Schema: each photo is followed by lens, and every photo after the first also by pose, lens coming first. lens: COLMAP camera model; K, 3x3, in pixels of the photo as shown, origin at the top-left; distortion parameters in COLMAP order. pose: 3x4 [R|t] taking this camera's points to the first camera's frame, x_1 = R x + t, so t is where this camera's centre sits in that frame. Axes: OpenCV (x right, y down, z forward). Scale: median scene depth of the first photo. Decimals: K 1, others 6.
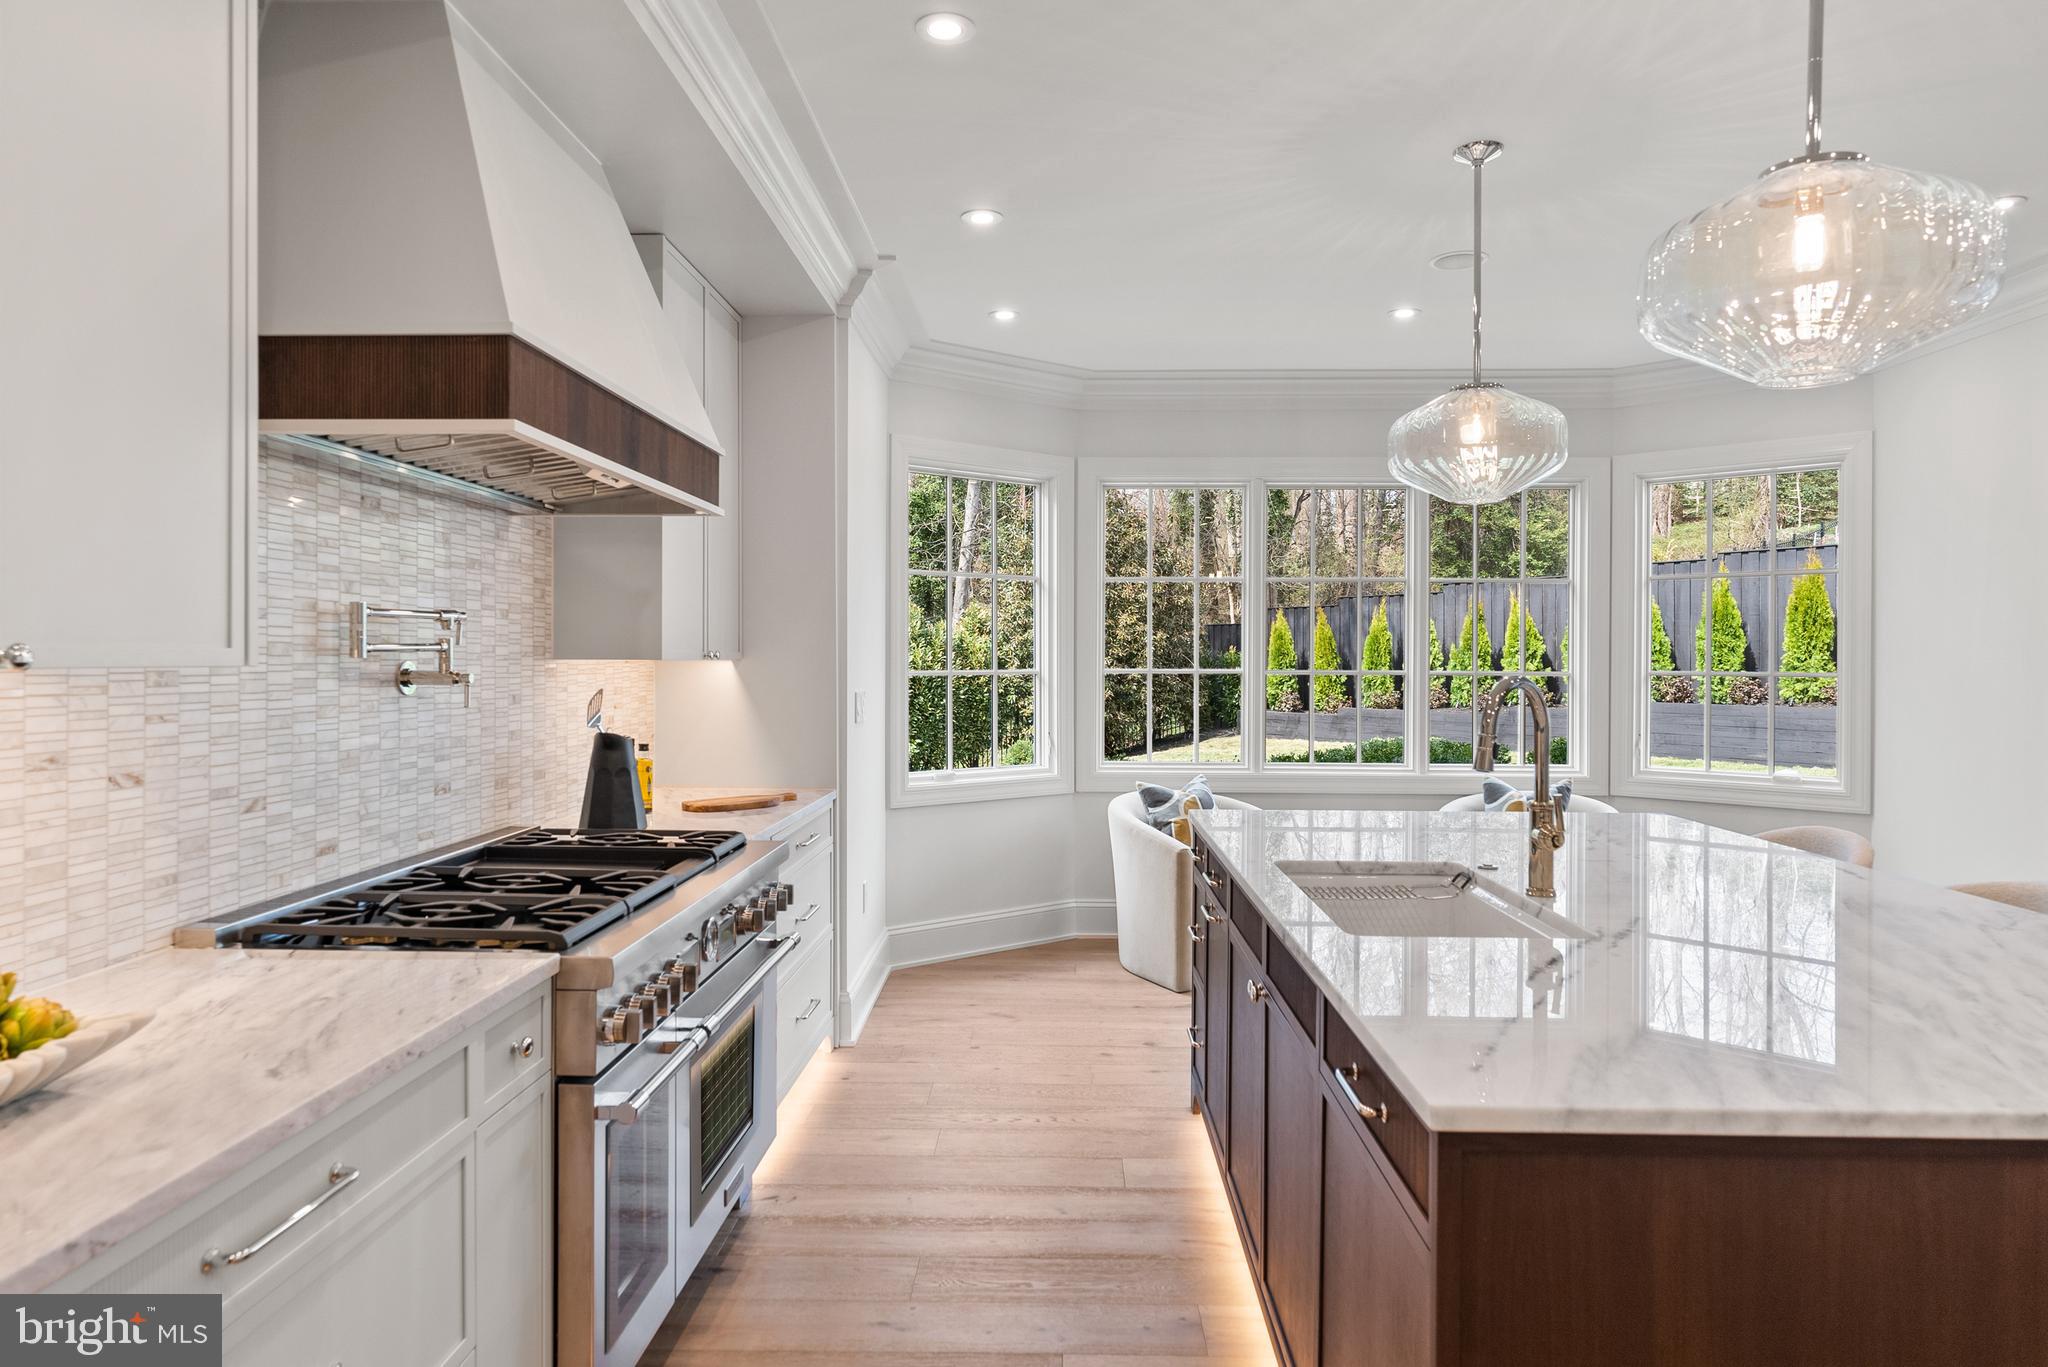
lens RADIAL K [[1170.3, 0, 1025.3], [0, 1170.3, 673.0], [0, 0, 1]] dist [-0.002074, -0.001335]
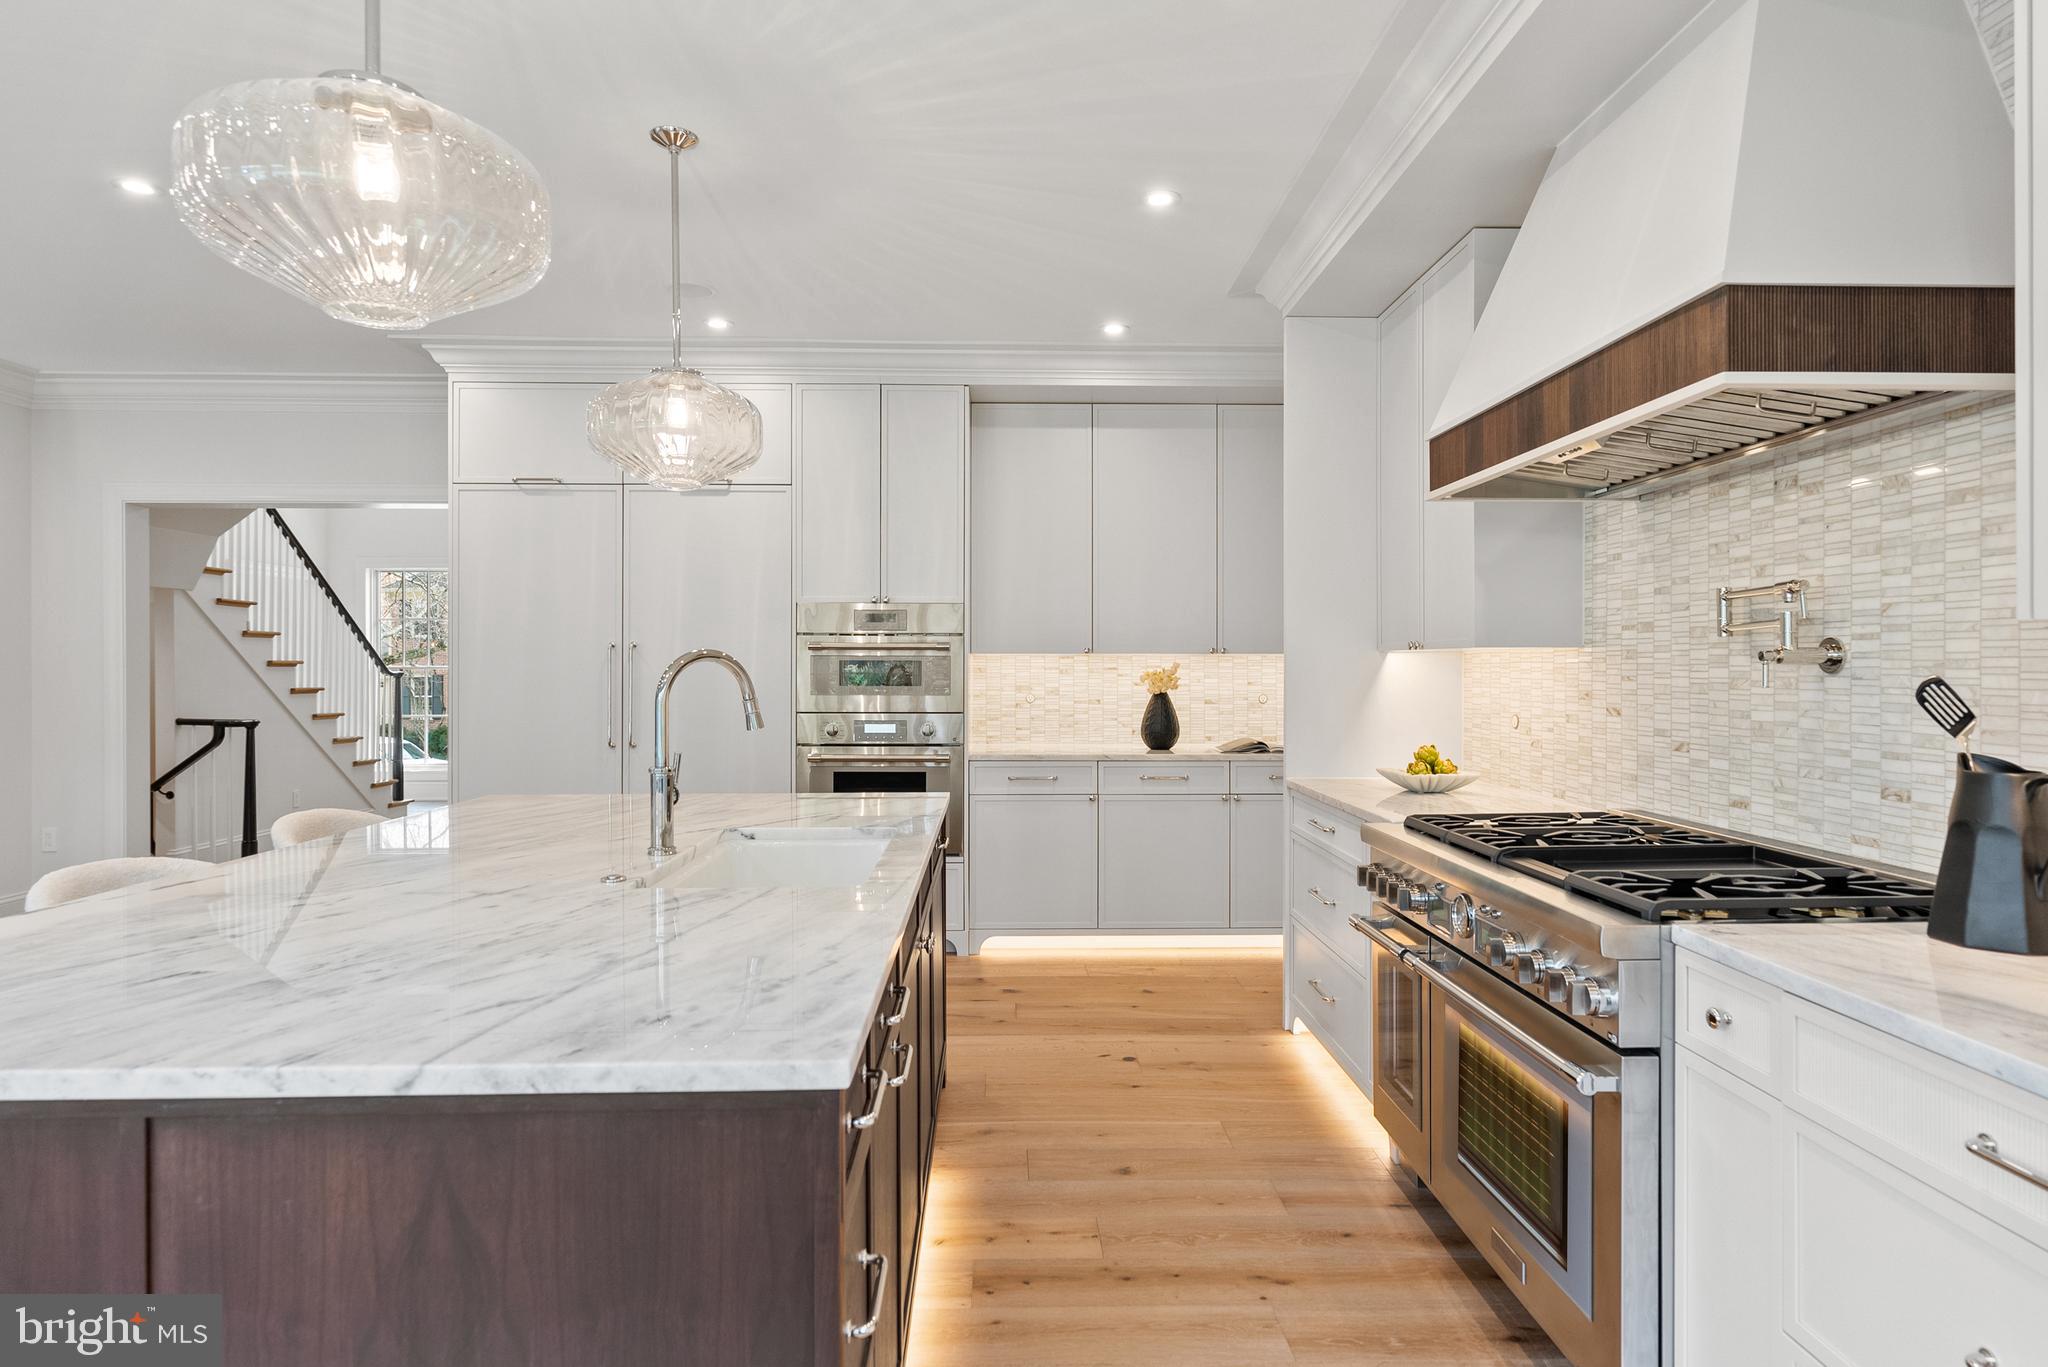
lens RADIAL K [[1169.9, 0, 1024.2], [0, 1169.9, 674.1], [0, 0, 1]] dist [0.001048, 0.000165]
pose [[-0.998334, -0.001213, -0.057692, 0.174642], [-0.002248, 0.999838, 0.017870, 0.004215], [0.057661, 0.017970, -0.998174, 2.128109]]
